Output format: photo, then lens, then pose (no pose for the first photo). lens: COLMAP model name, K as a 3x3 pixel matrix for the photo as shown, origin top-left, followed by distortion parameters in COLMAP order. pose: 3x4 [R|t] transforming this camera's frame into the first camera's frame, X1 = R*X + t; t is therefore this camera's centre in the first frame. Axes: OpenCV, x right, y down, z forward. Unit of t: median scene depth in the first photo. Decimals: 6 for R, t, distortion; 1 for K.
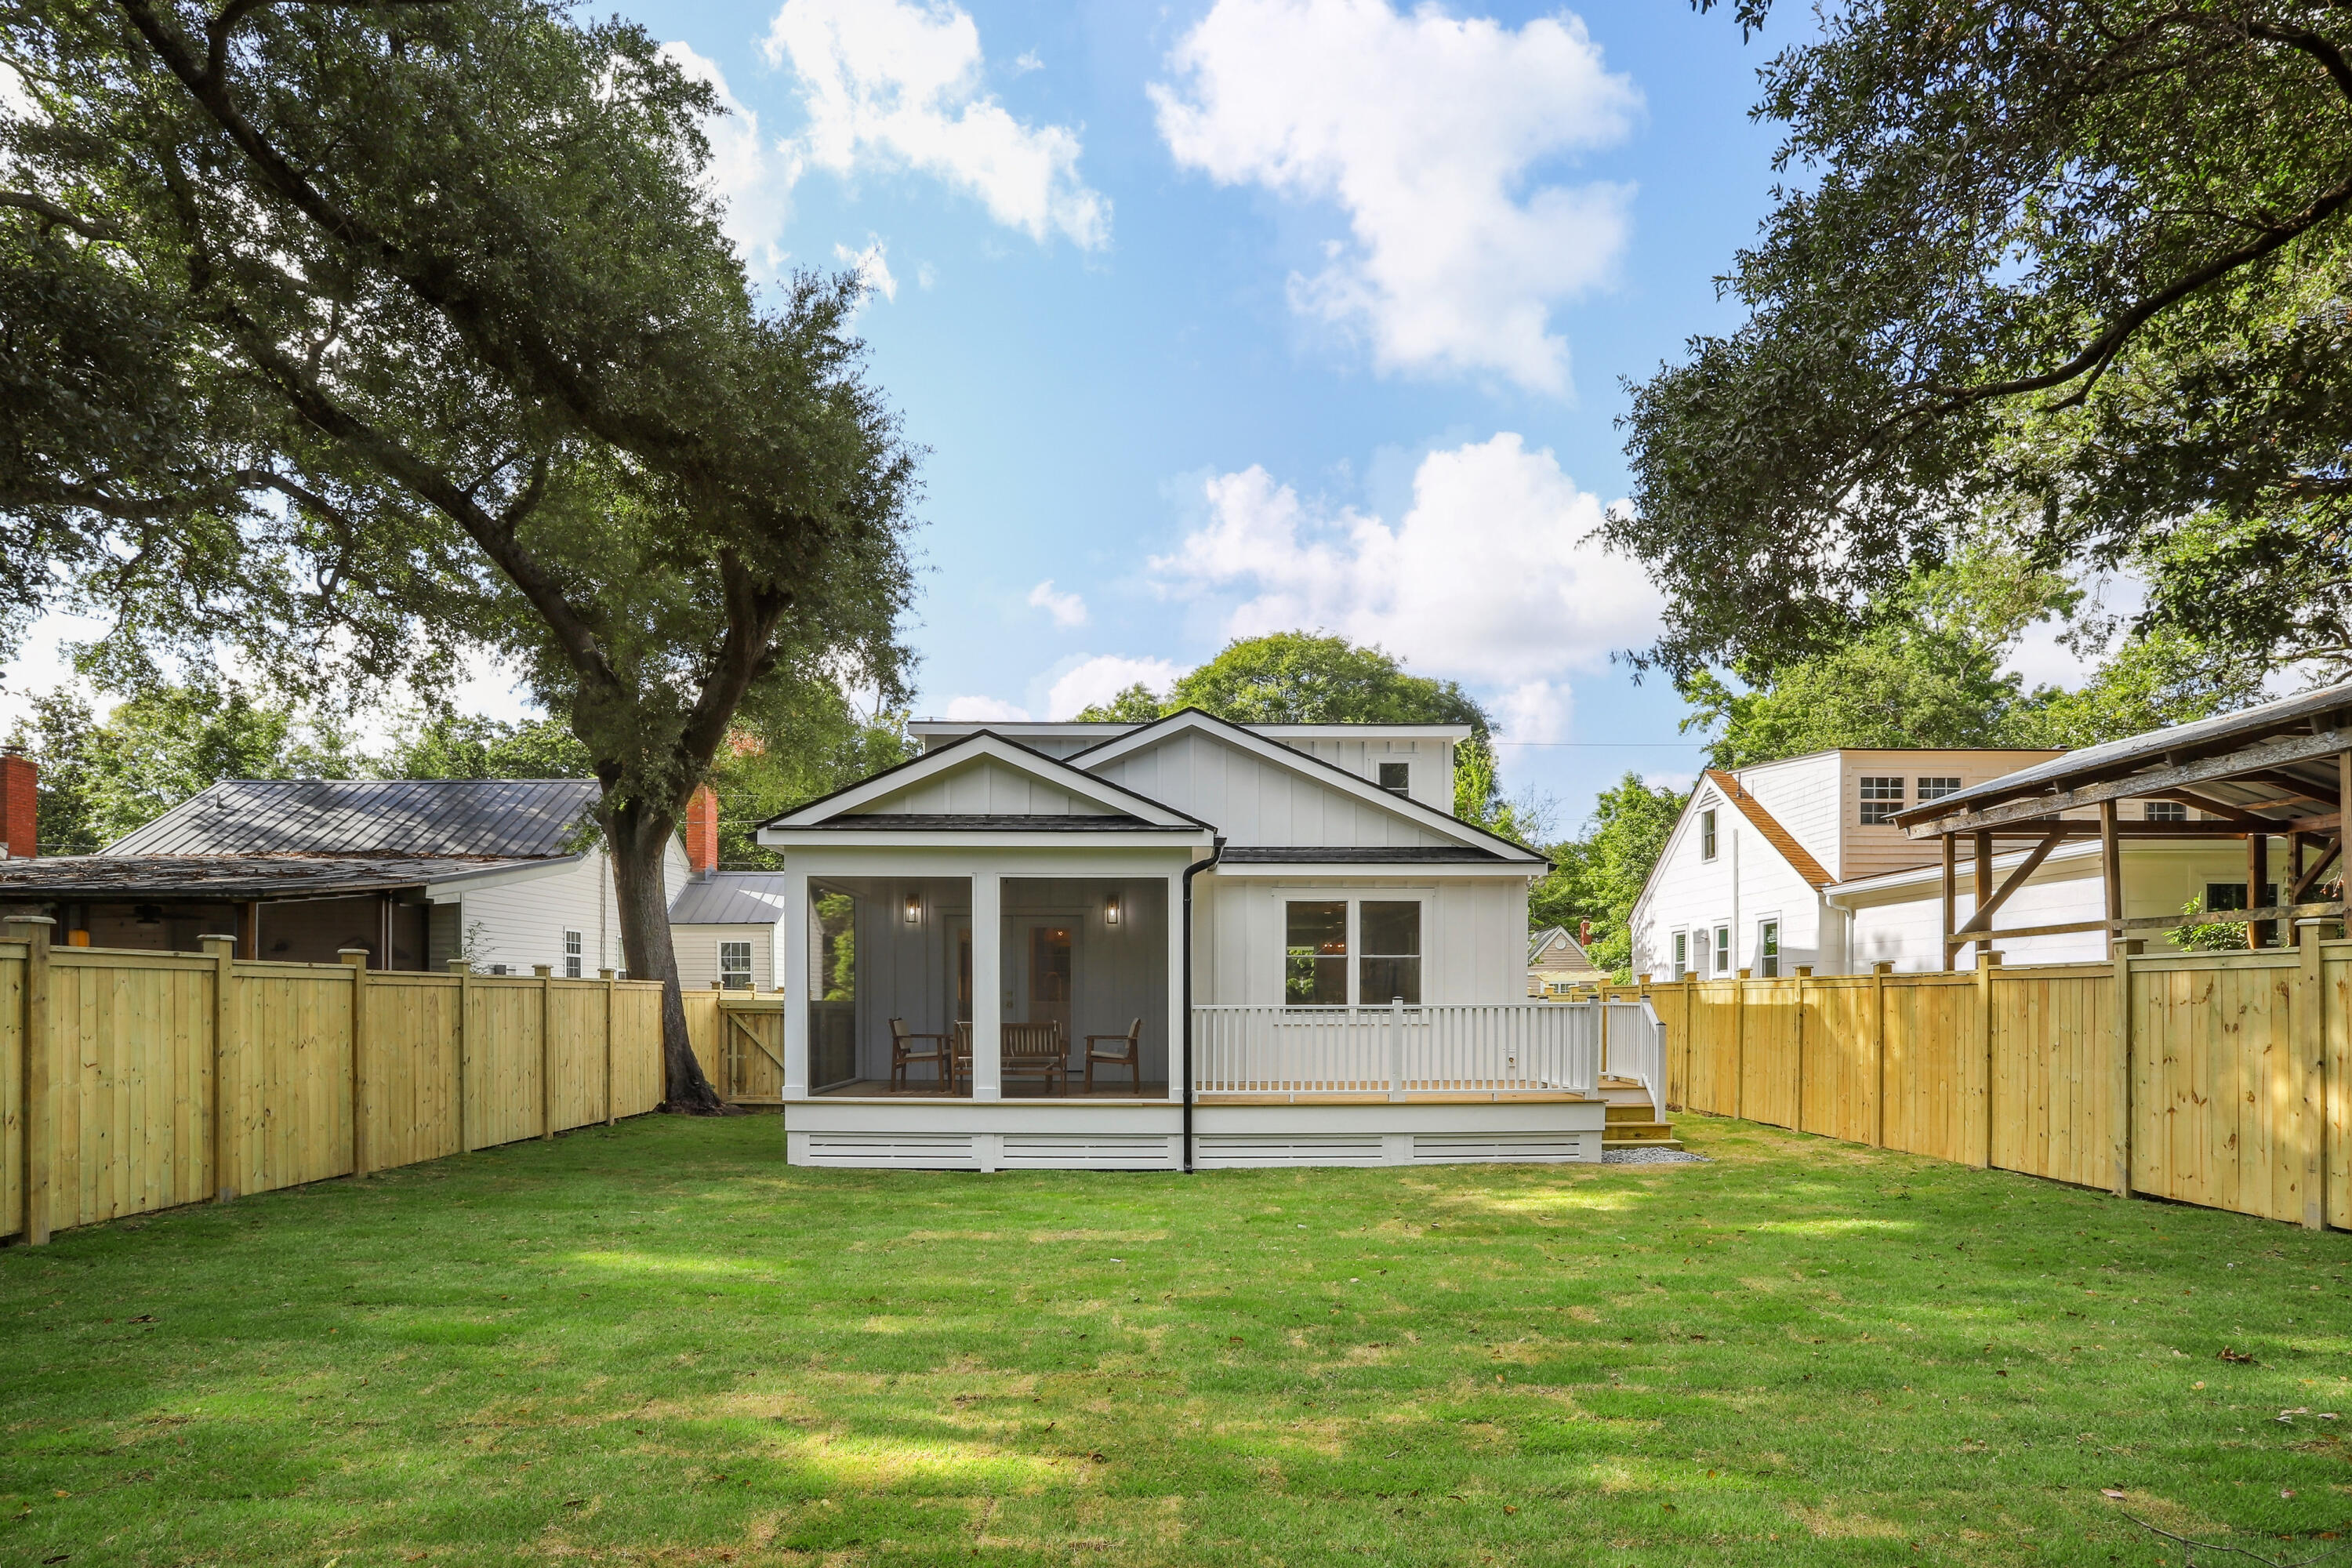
lens RADIAL K [[1330.2, 0, 1176.3], [0, 1330.2, 847.6], [0, 0, 1]] dist [-0.080269, 0.041856]
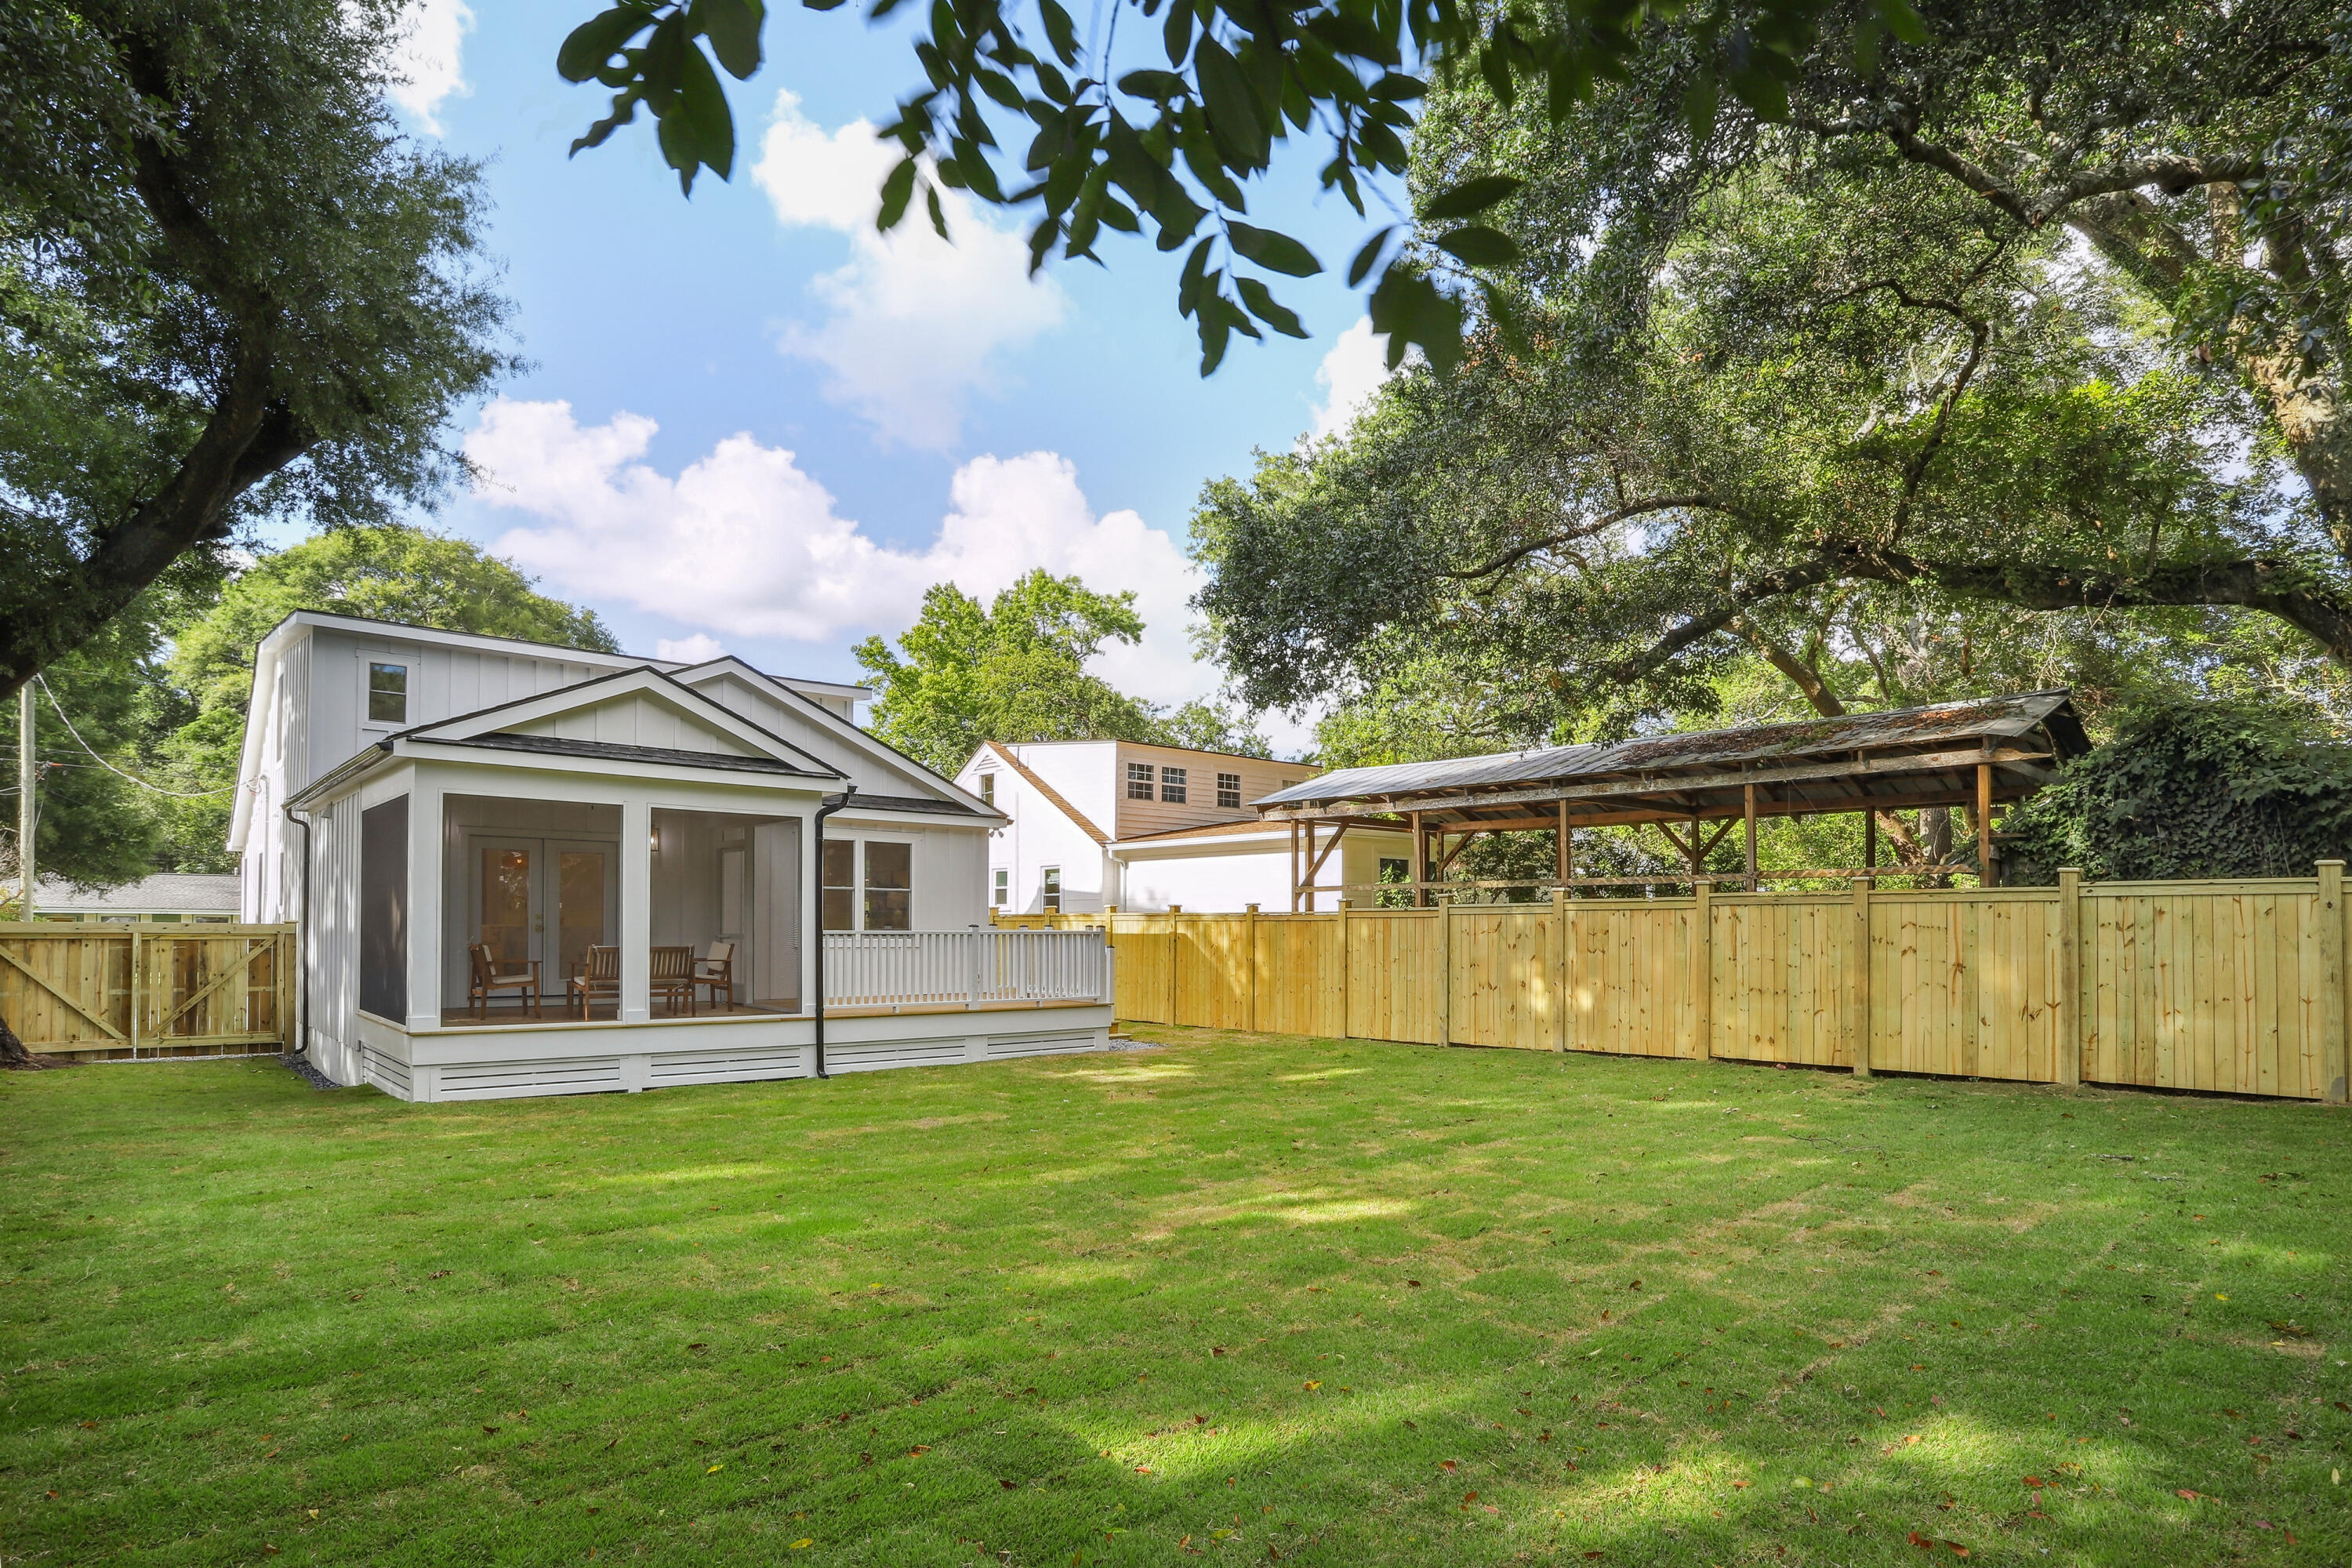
lens RADIAL K [[1246.2, 0, 1170.4], [0, 1246.2, 715.1], [0, 0, 1]] dist [-0.062526, 0.032652]
pose [[0.758452, 0.111114, 0.642187, -0.443111], [-0.075894, 0.993713, -0.082303, -0.000696], [-0.647295, 0.013685, 0.762117, -0.008057]]
